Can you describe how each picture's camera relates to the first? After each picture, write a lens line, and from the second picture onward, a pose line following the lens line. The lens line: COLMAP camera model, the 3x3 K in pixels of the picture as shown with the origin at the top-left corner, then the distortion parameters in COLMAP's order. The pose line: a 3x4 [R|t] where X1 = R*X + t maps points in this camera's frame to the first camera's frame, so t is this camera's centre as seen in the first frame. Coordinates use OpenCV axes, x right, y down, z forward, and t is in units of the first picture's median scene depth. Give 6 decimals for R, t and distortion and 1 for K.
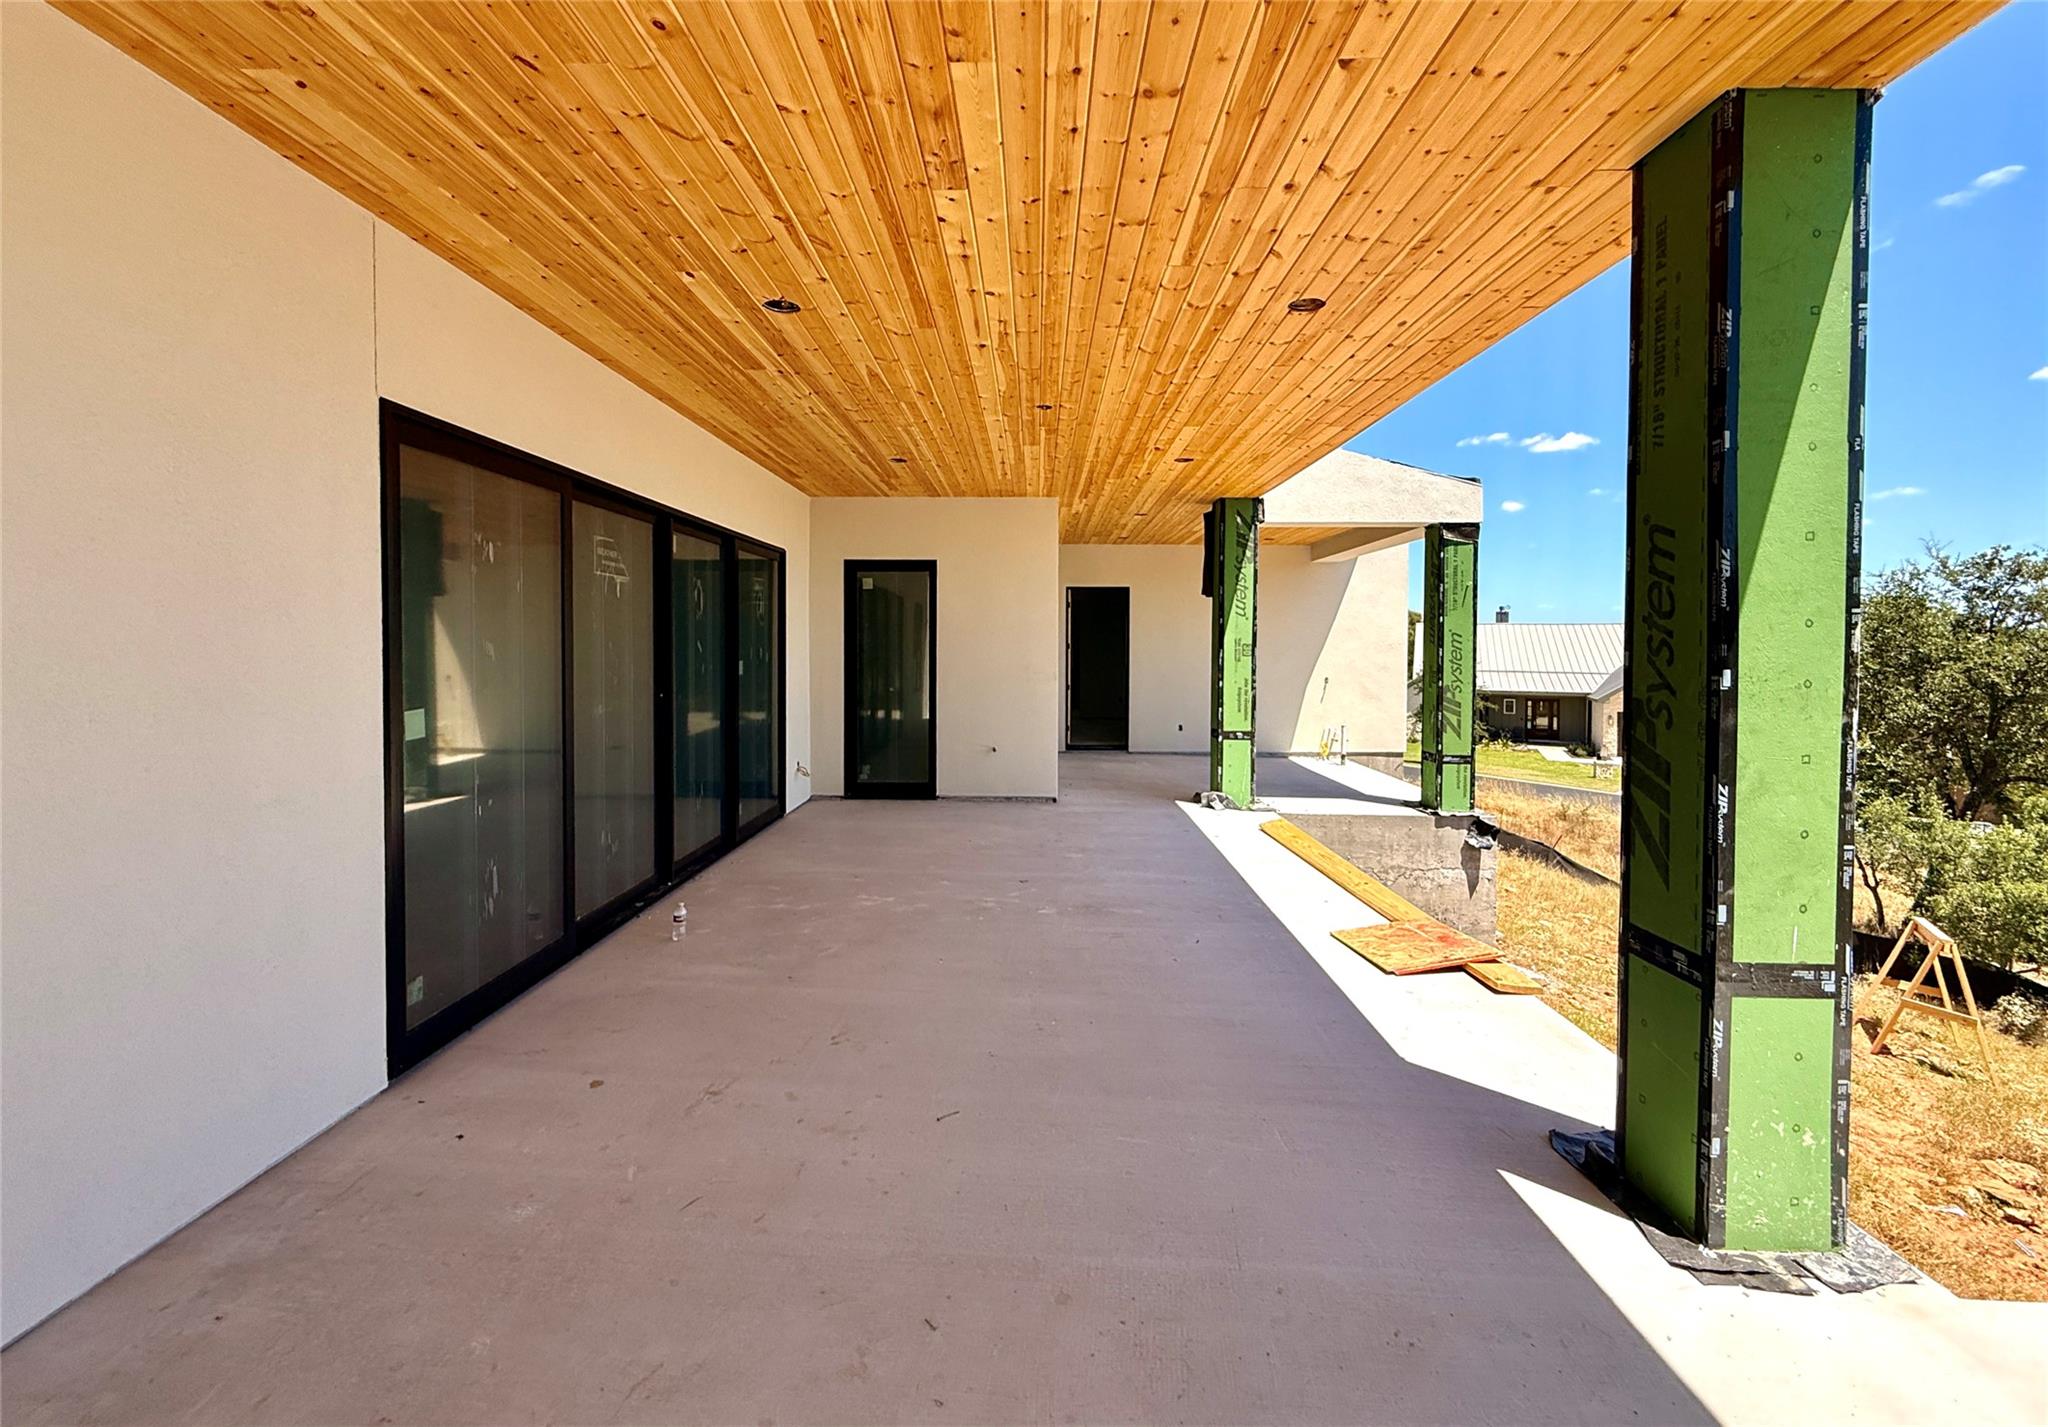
lens RADIAL K [[839.8, 0, 1022.7], [0, 839.8, 648.8], [0, 0, 1]] dist [-0.000147, -0.000017]
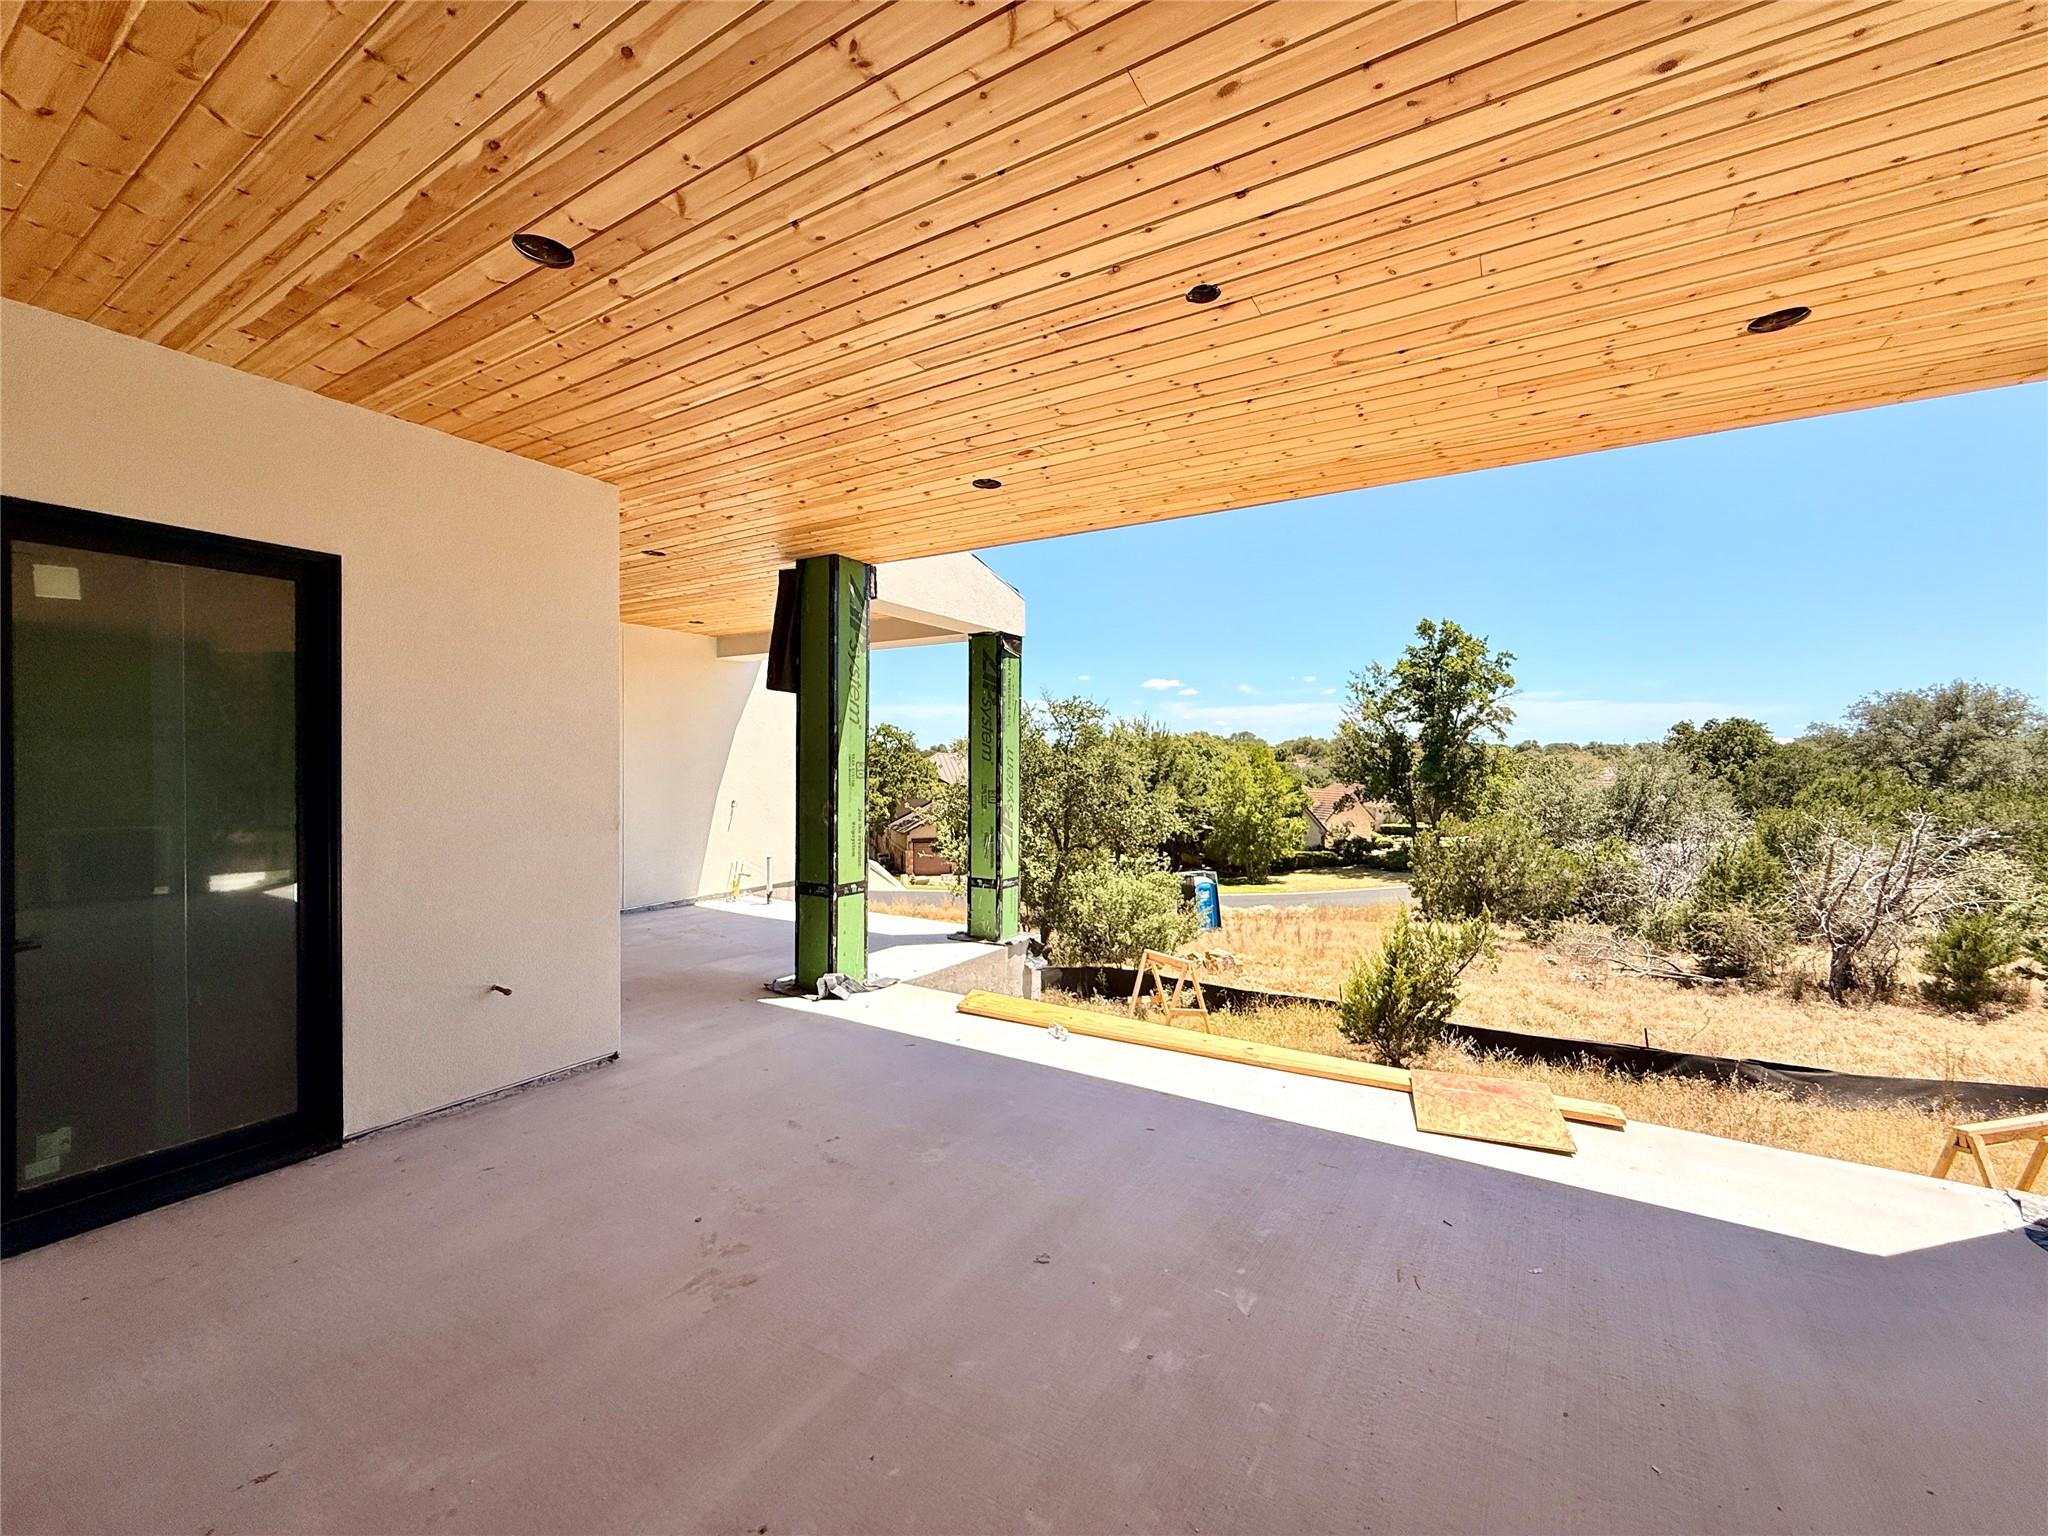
lens RADIAL K [[820.0, 0, 1024.0], [0, 820.0, 768.0], [0, 0, 1]] dist [0.008323, 0.000025]
pose [[0.507543, -0.010324, 0.861565, -0.276029], [0.002715, 0.999942, 0.010383, -0.007486], [-0.861622, -0.002931, 0.507541, 0.514687]]
